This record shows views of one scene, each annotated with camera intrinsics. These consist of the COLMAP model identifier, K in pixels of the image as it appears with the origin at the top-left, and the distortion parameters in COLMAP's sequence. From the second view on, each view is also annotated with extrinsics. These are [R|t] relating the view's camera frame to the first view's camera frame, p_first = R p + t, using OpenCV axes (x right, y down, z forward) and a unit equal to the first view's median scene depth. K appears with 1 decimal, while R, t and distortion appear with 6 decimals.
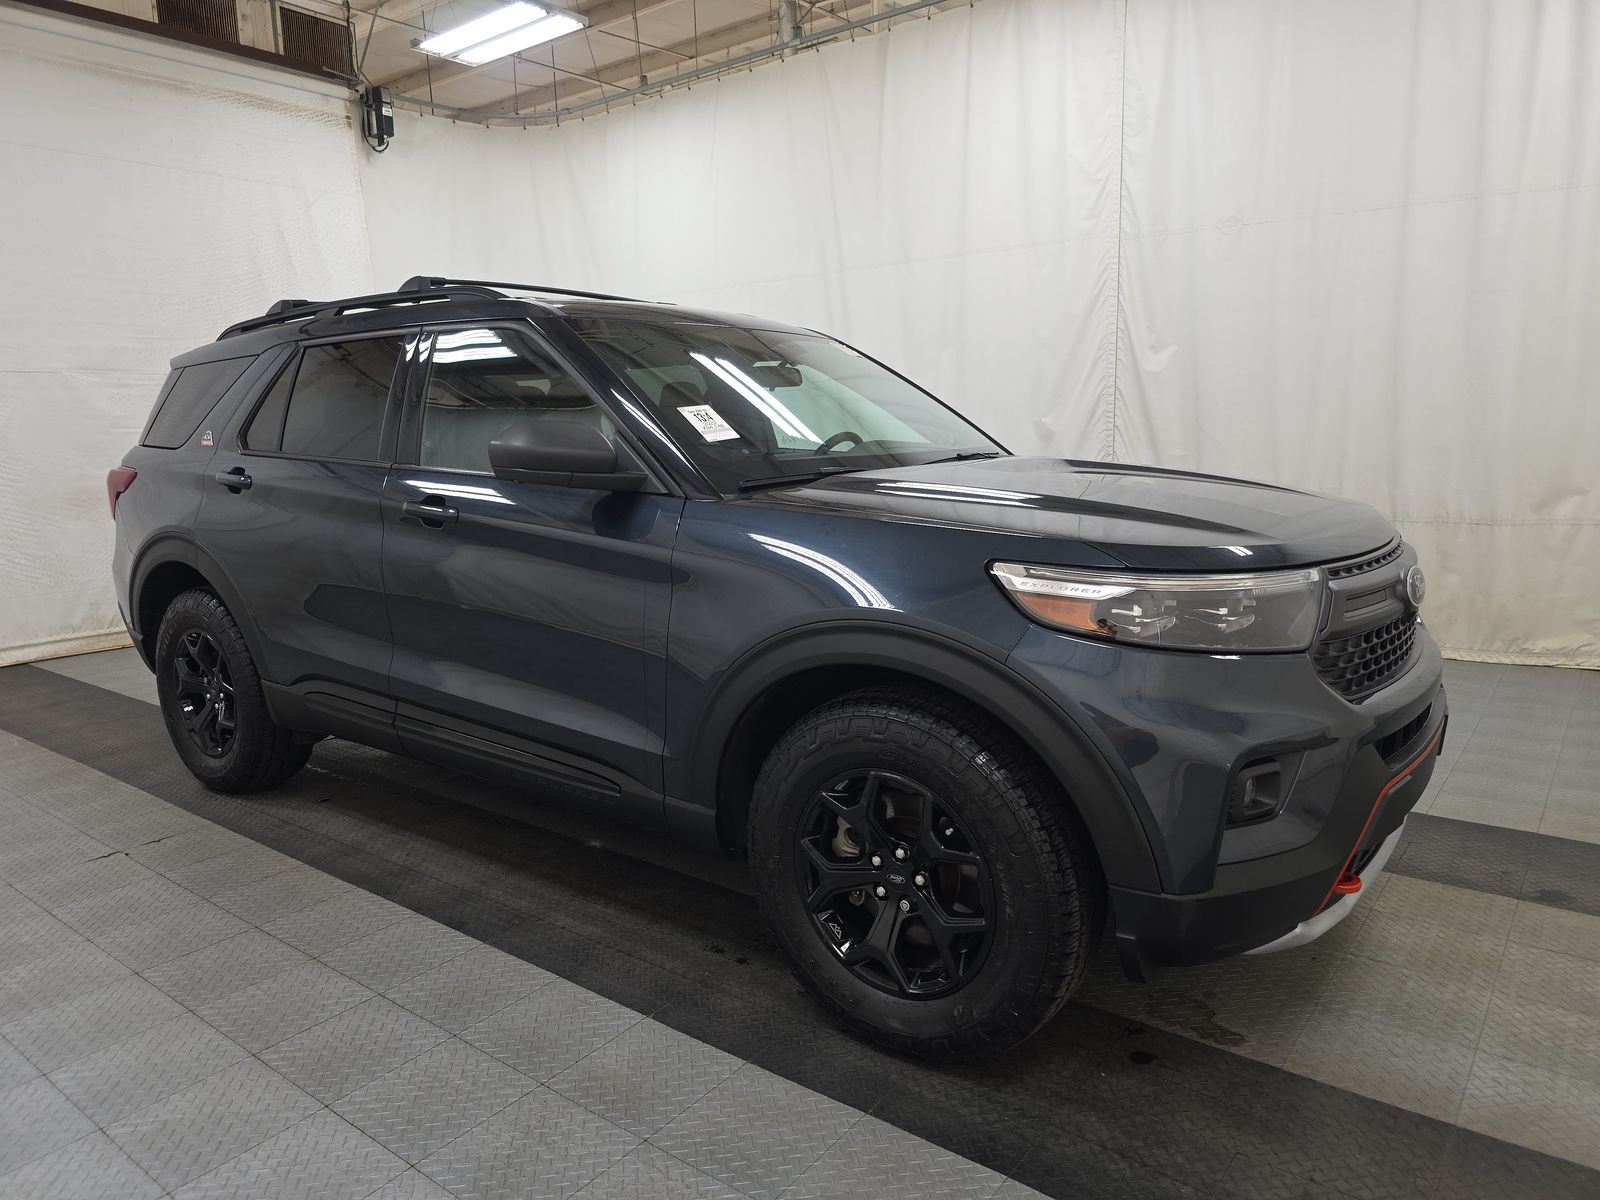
lens RADIAL K [[1099.9, 0, 805.3], [0, 1099.9, 601.5], [0, 0, 1]] dist [0.040358, -0.000490]
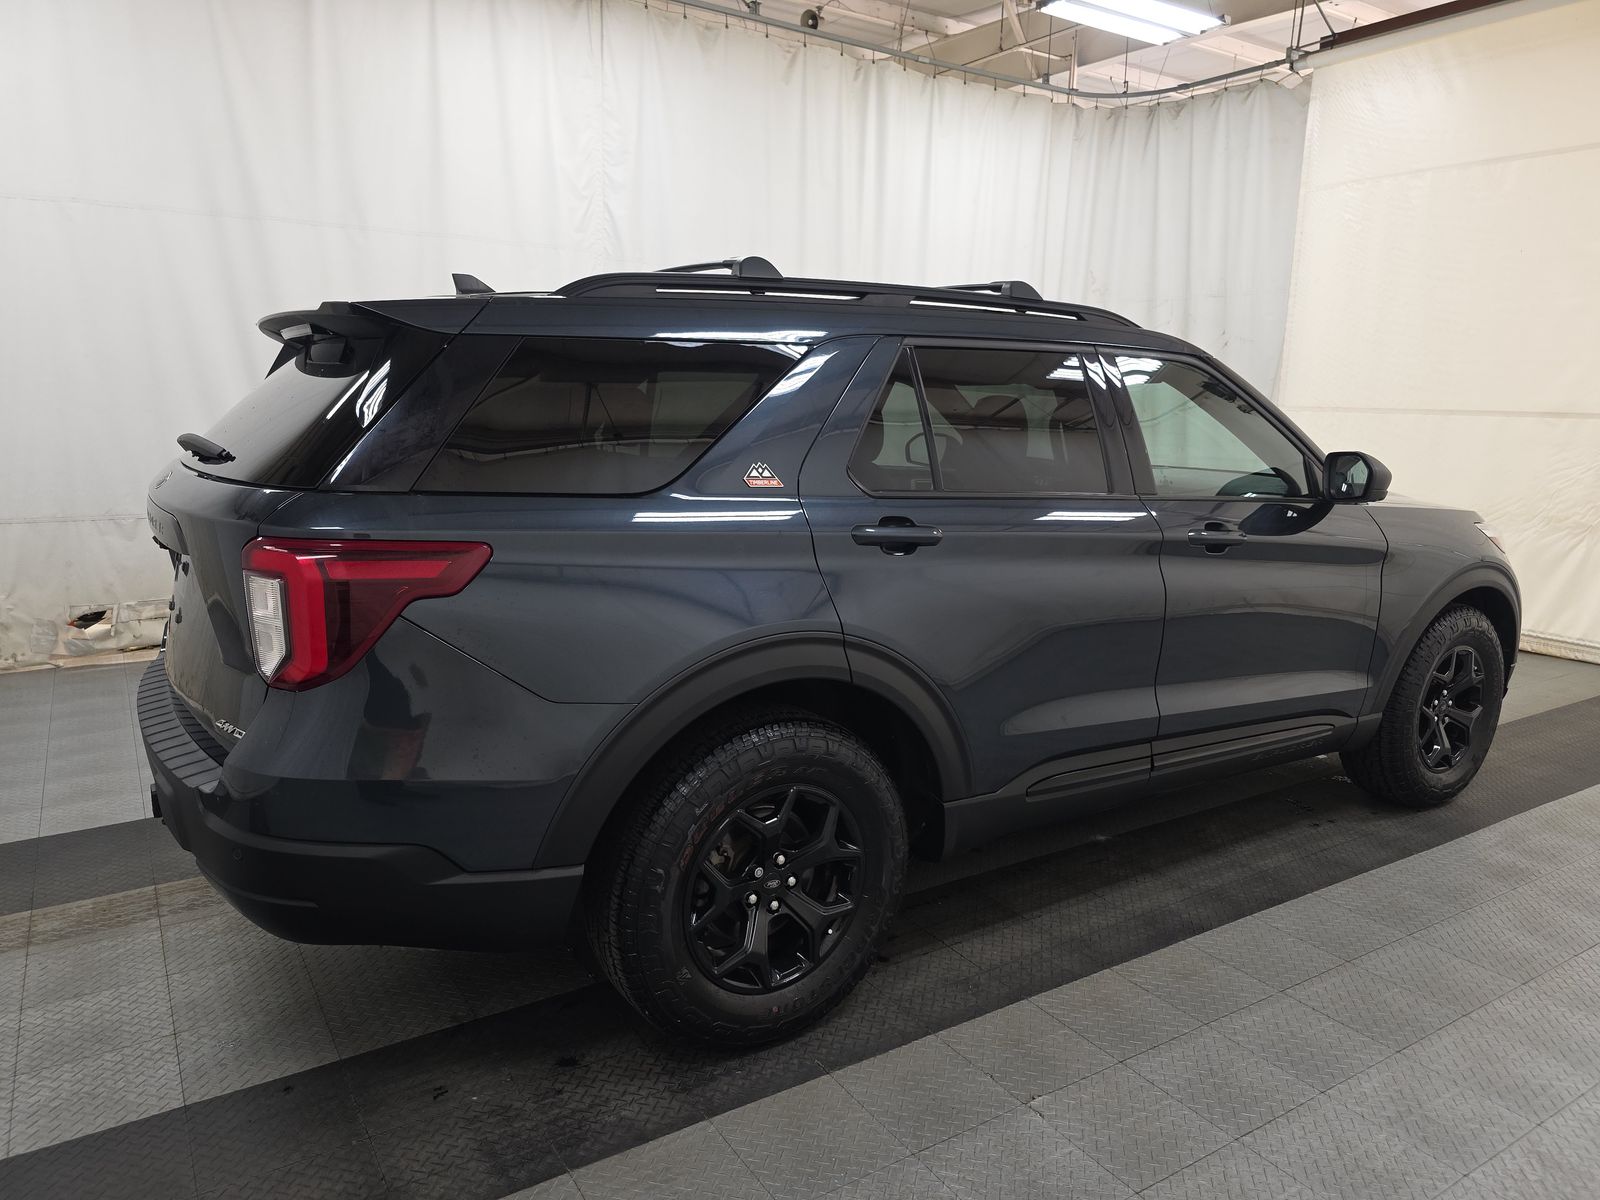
lens RADIAL K [[1099.9, 0, 805.3], [0, 1099.9, 601.5], [0, 0, 1]] dist [0.040358, -0.000490]
pose [[0.315929, -0.139258, 0.938508, -1.166297], [0.128741, 0.986313, 0.103013, -0.144286], [-0.940008, 0.088279, 0.329533, 0.831740]]
